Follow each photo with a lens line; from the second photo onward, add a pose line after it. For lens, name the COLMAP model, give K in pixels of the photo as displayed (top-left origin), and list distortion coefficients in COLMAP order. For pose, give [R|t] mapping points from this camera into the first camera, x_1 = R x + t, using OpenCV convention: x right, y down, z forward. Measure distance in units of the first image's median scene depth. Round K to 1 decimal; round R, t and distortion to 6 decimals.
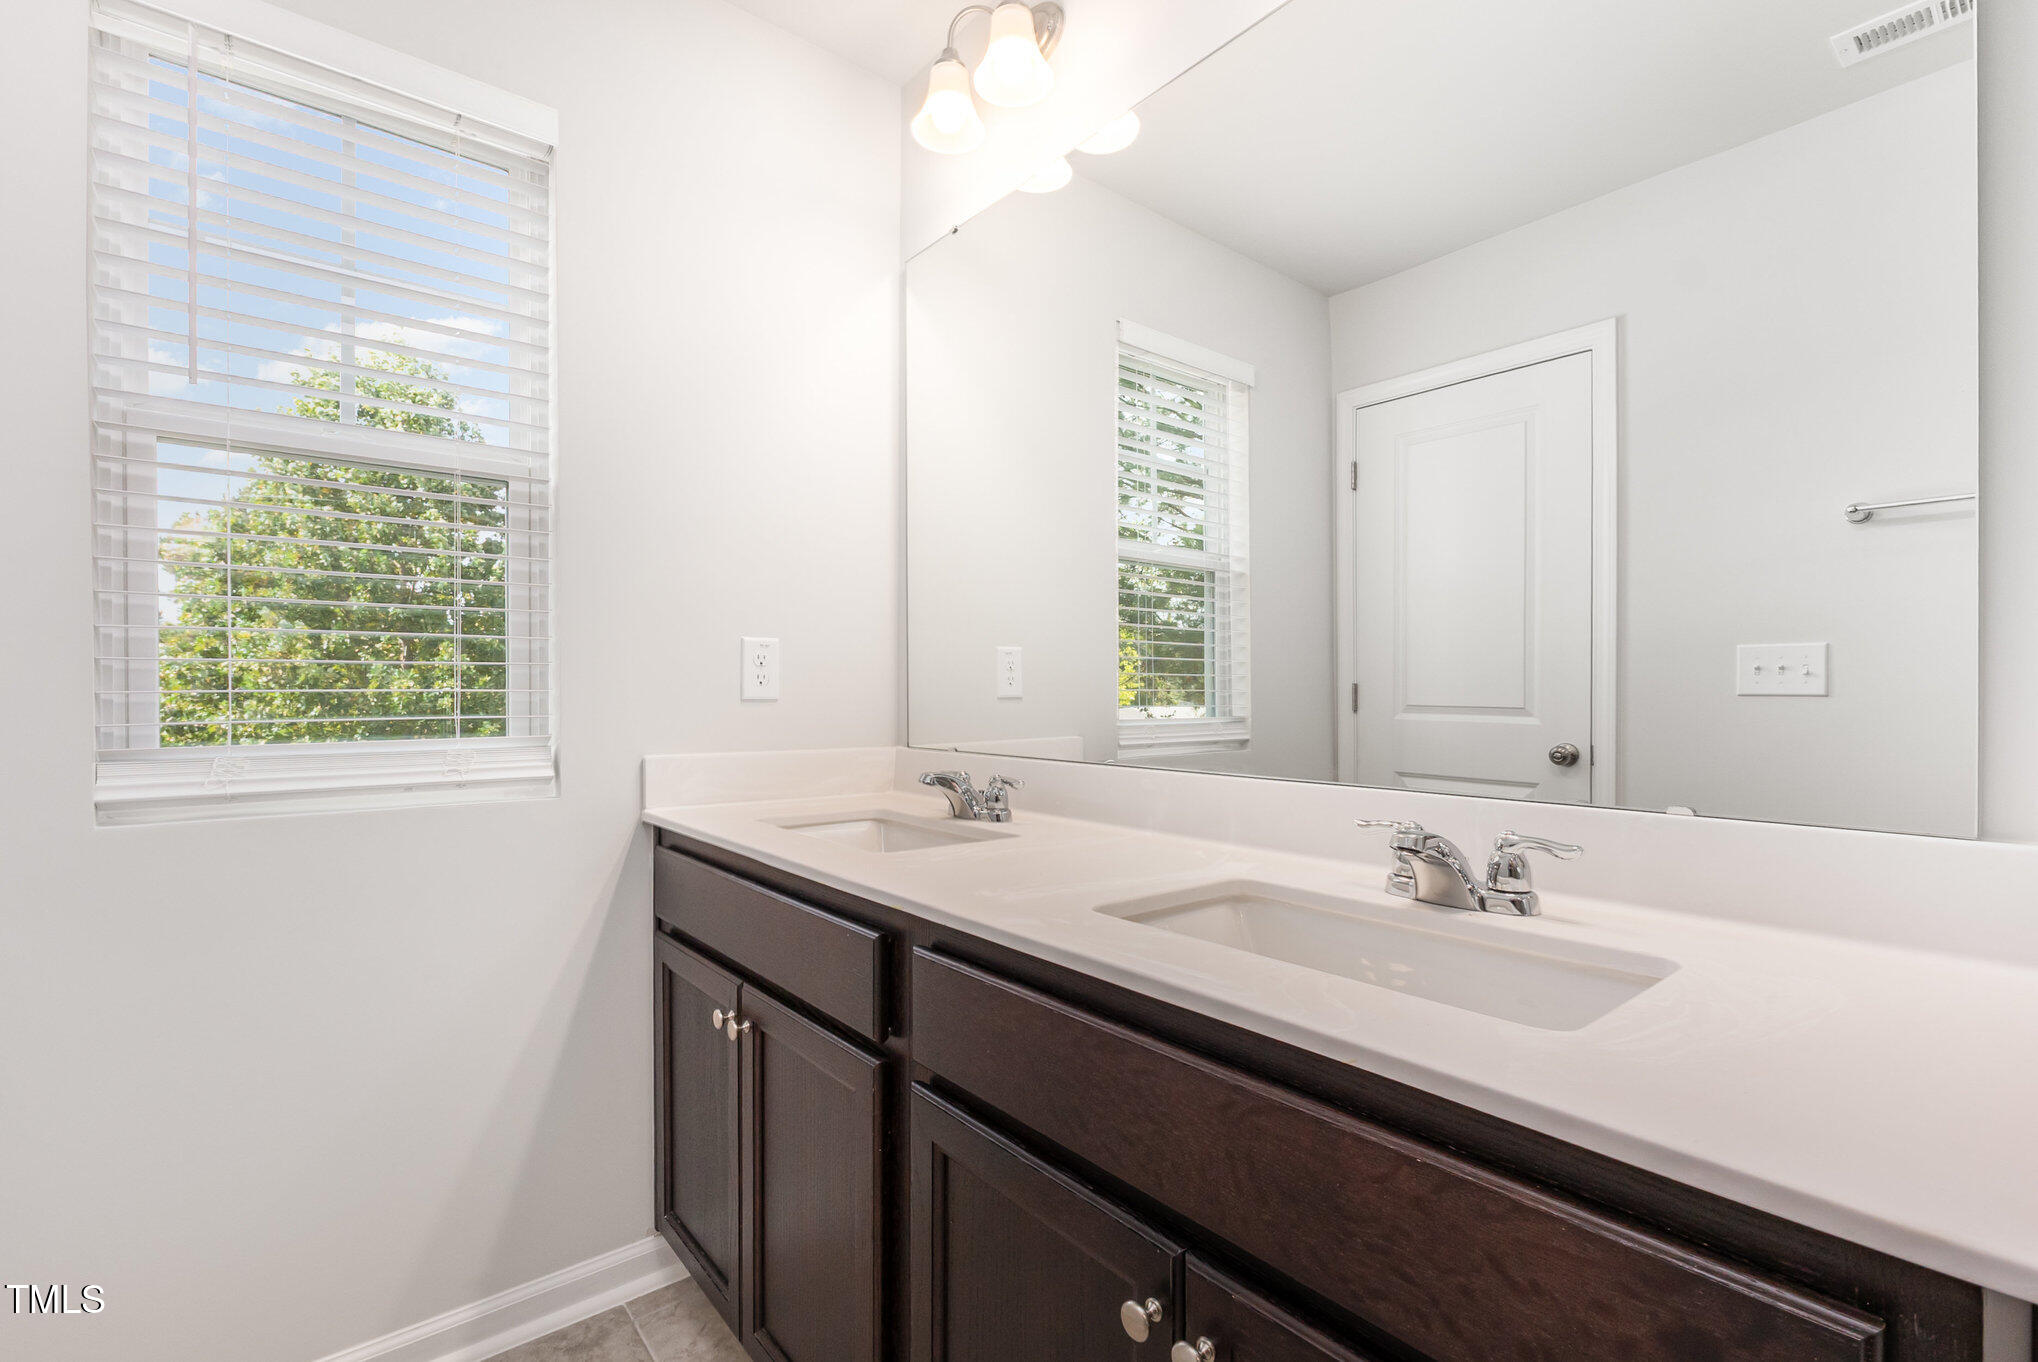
lens RADIAL K [[910.4, 0, 1015.1], [0, 910.4, 699.7], [0, 0, 1]] dist [0.000023, 0.000092]
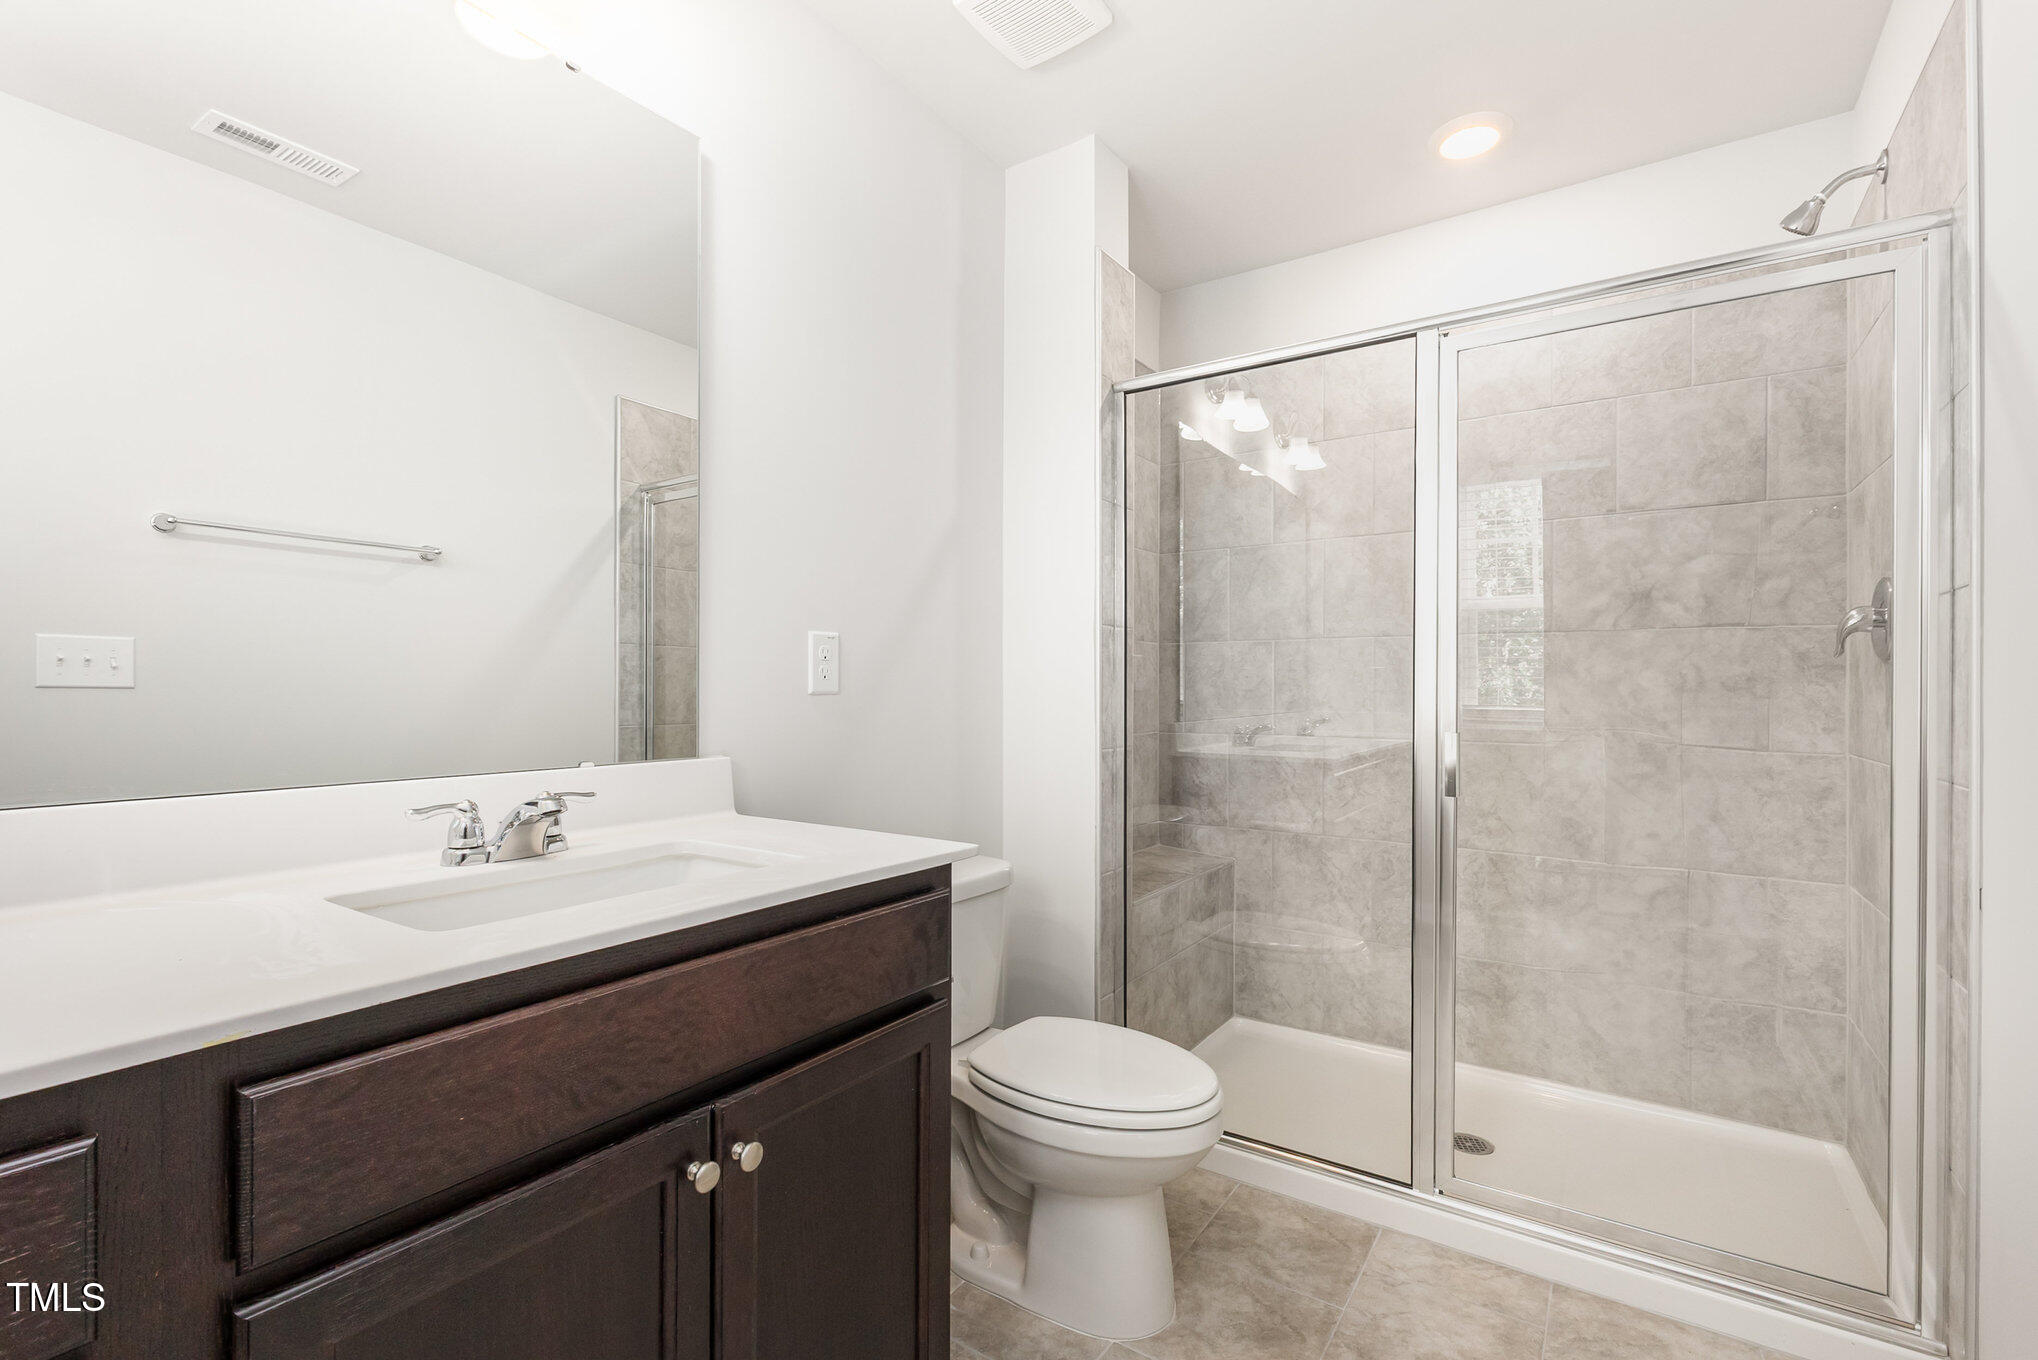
lens RADIAL K [[910.4, 0, 1015.2], [0, 910.4, 686.6], [0, 0, 1]] dist [0.000023, 0.000092]
pose [[-0.301485, 0.007310, 0.953443, -1.140011], [-0.001521, 0.999966, -0.008147, 0.002069], [-0.953470, -0.003906, -0.301463, 0.910268]]
